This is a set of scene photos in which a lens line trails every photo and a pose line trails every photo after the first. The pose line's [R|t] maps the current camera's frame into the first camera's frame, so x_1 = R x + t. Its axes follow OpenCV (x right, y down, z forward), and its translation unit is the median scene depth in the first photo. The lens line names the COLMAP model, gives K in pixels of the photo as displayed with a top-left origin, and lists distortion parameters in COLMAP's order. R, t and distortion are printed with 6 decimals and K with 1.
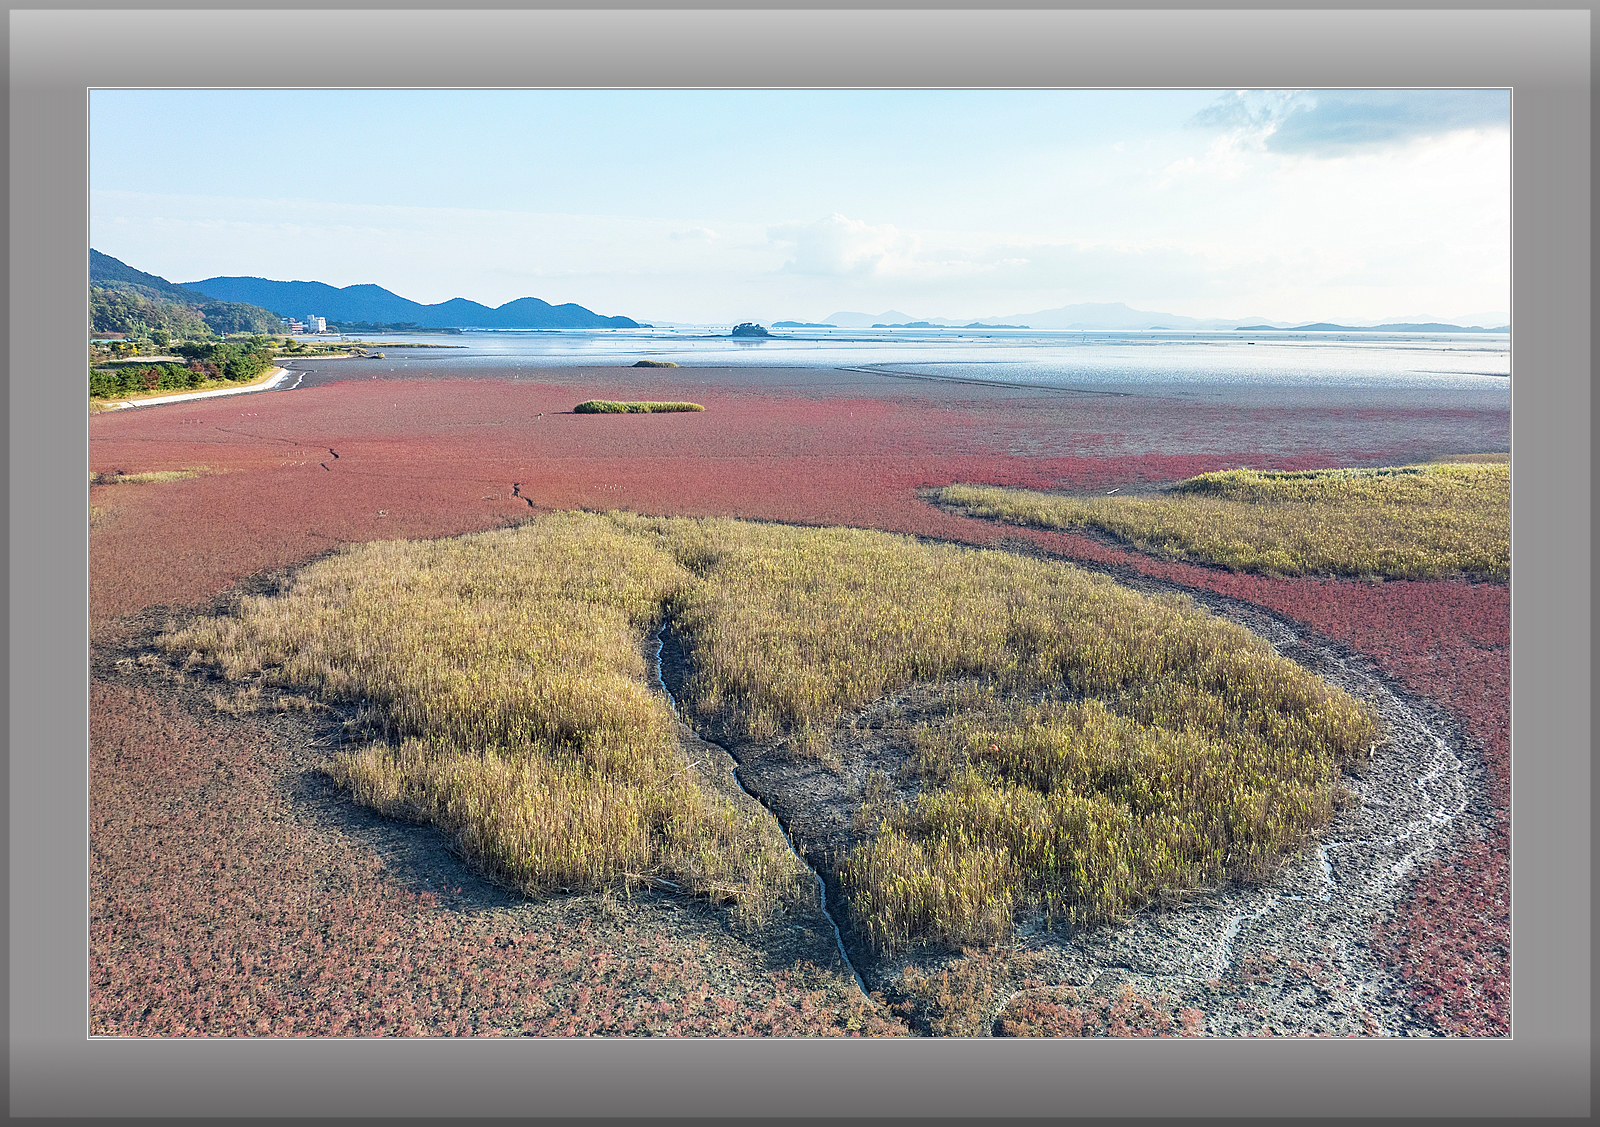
lens RADIAL K [[1087.7, 0, 800.0], [0, 1087.7, 563.5], [0, 0, 1]] dist [-0.003739, -0.003378]
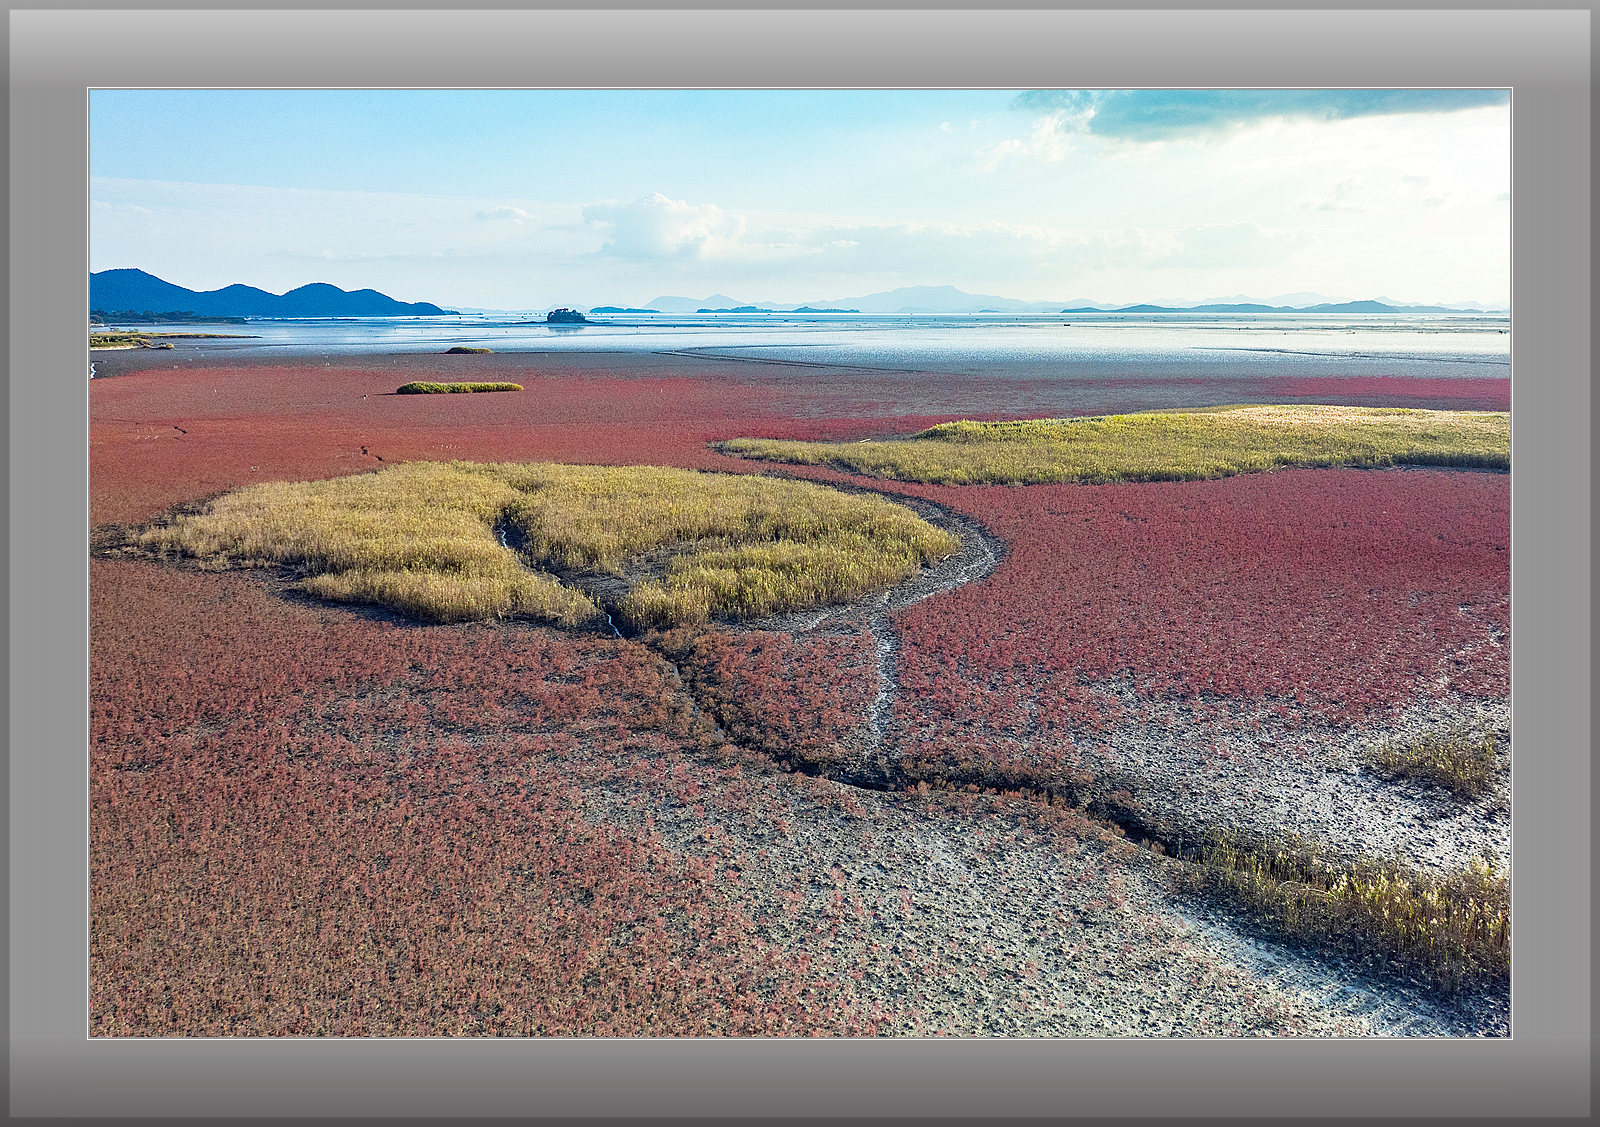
lens RADIAL K [[1167.1, 0, 804.0], [0, 1167.1, 523.7], [0, 0, 1]] dist [-0.012353, -0.003860]
pose [[0.988327, -0.033969, 0.148510, 0.012602], [0.039101, 0.998730, -0.031774, 0.047815], [-0.147242, 0.037210, 0.988400, -0.212060]]
